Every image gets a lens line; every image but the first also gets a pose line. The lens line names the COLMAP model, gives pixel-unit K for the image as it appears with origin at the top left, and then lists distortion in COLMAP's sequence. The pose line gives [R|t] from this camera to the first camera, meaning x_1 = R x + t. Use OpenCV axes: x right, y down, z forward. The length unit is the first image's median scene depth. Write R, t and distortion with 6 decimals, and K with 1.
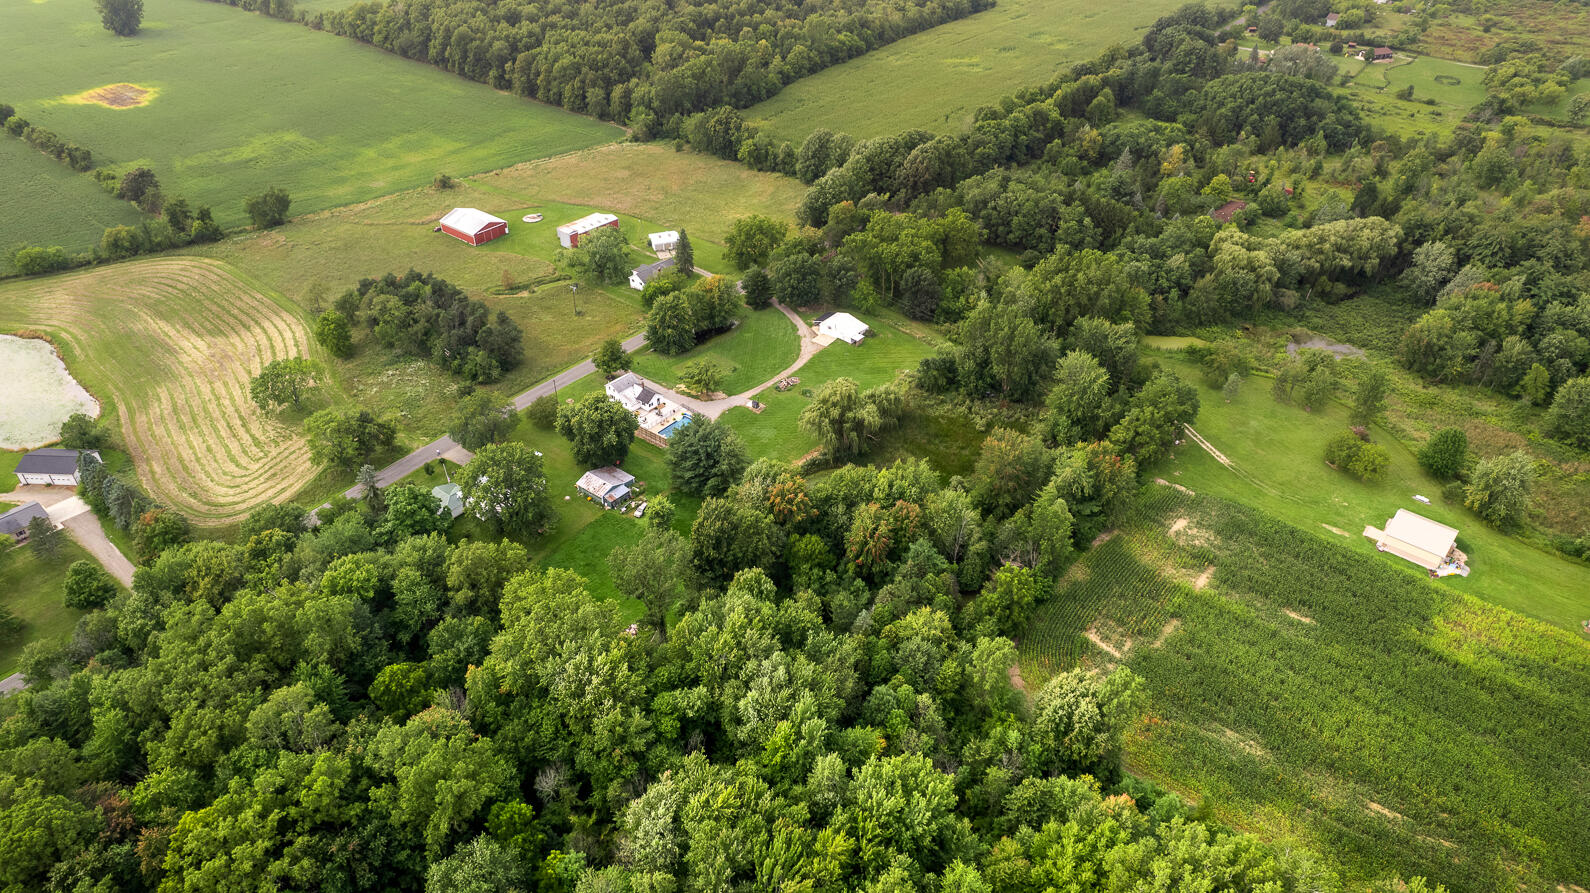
lens RADIAL K [[1018.9, 0, 795.0], [0, 1018.9, 446.5], [0, 0, 1]] dist [-0.079318, 0.076278]
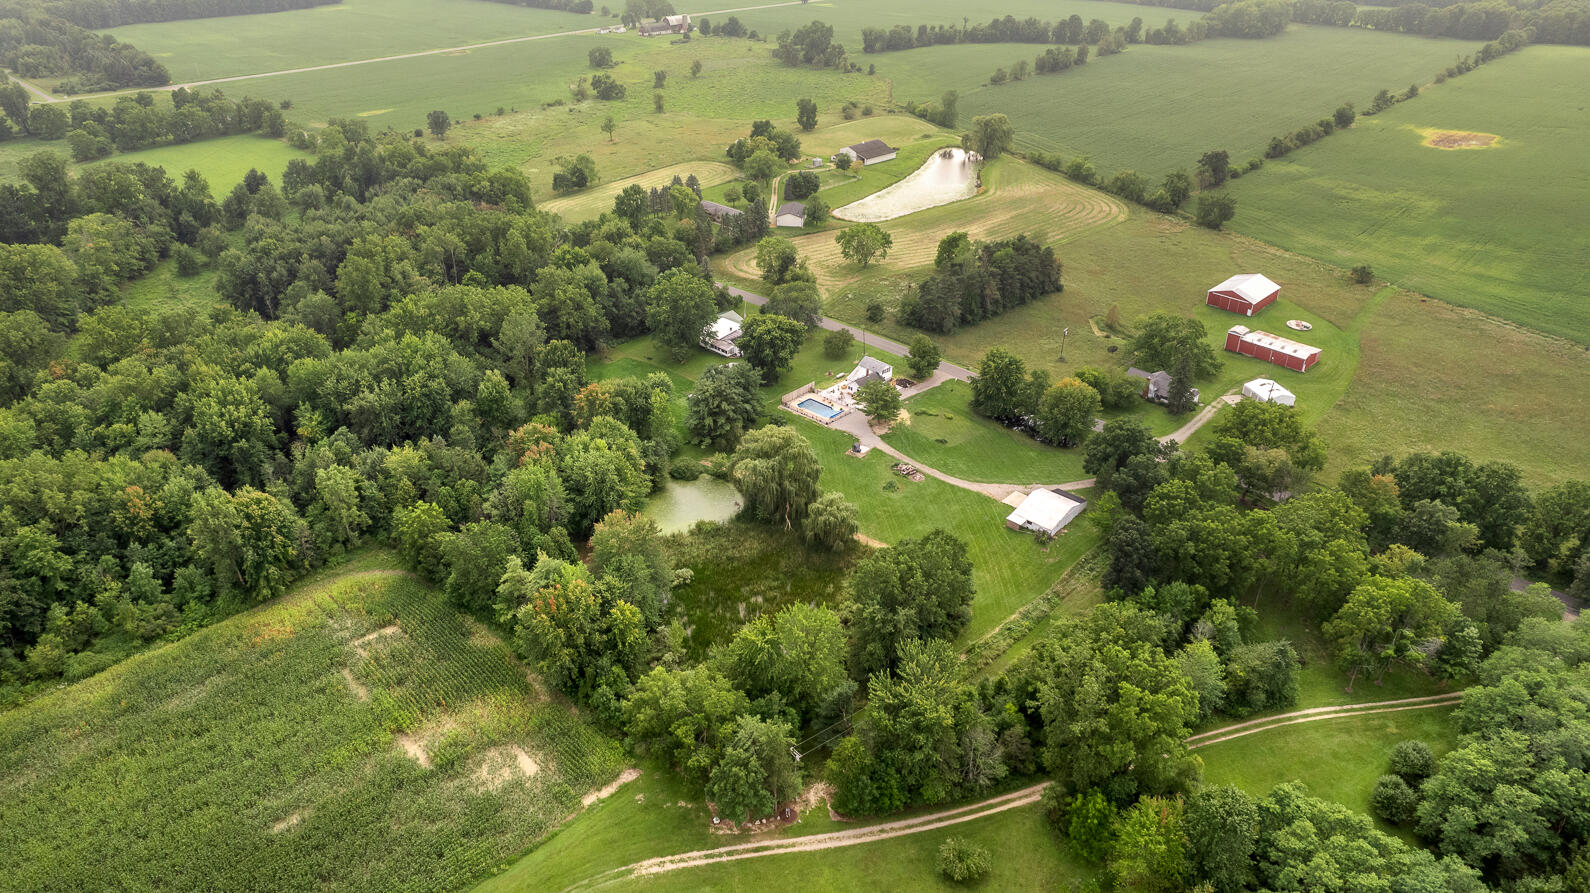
lens RADIAL K [[1018.9, 0, 795.0], [0, 1018.9, 446.5], [0, 0, 1]] dist [-0.079318, 0.076278]
pose [[-0.089250, 0.504169, -0.858981, 0.545188], [-0.572158, 0.679974, 0.458552, -0.313627], [0.815273, 0.532399, 0.227777, 0.568182]]
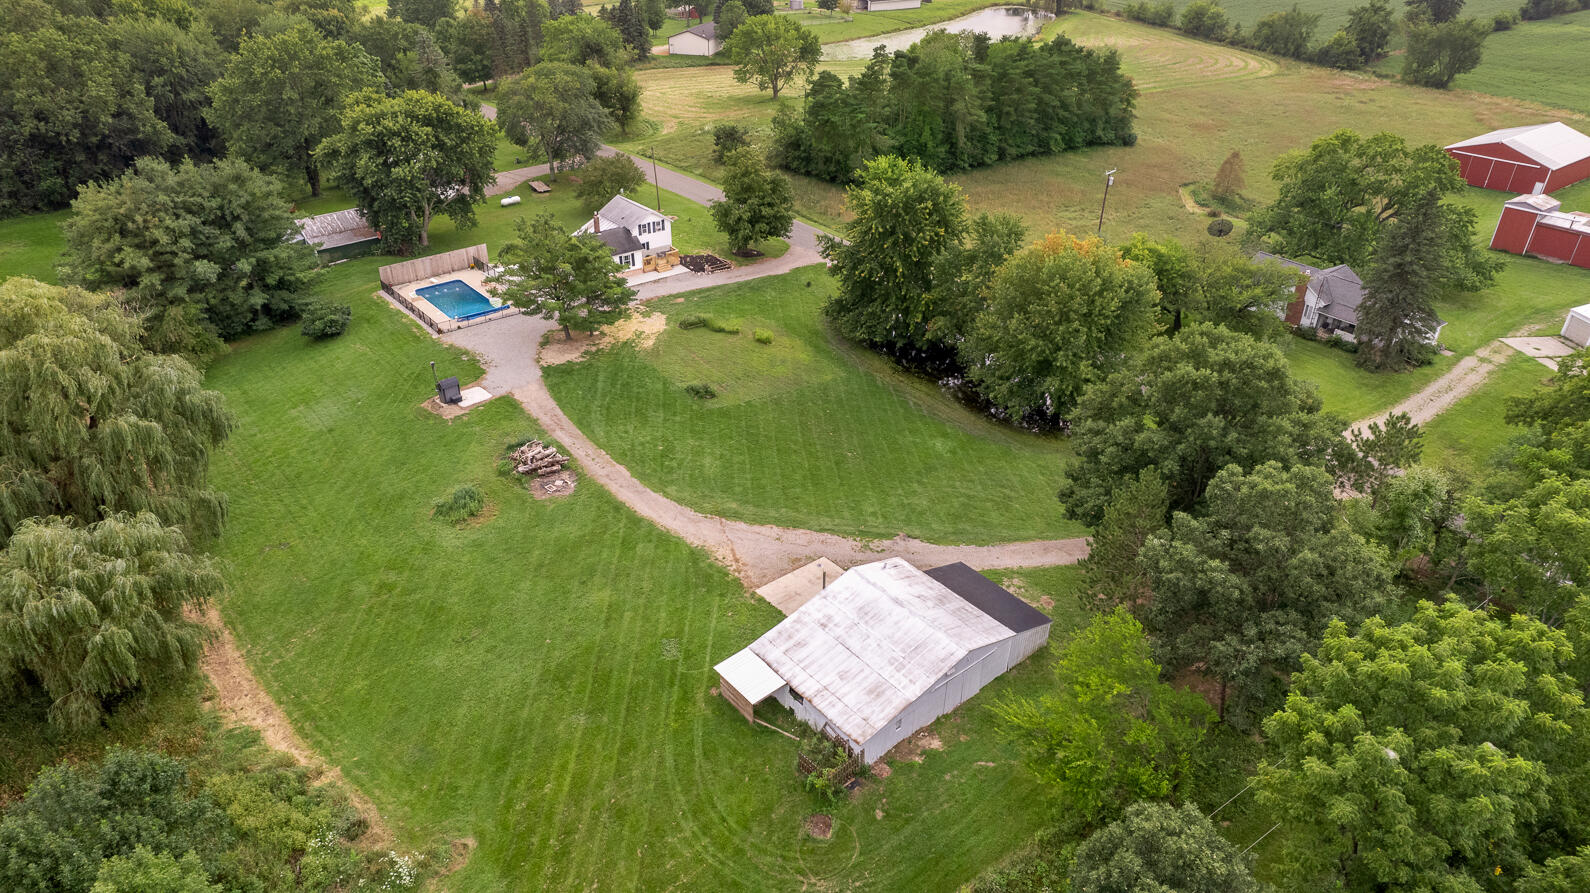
lens RADIAL K [[1018.9, 0, 795.0], [0, 1018.9, 446.5], [0, 0, 1]] dist [-0.079318, 0.076278]
pose [[-0.222021, 0.495817, -0.839567, 0.147262], [-0.565514, 0.635958, 0.525121, -0.190898], [0.794293, 0.591374, 0.139196, 0.800029]]
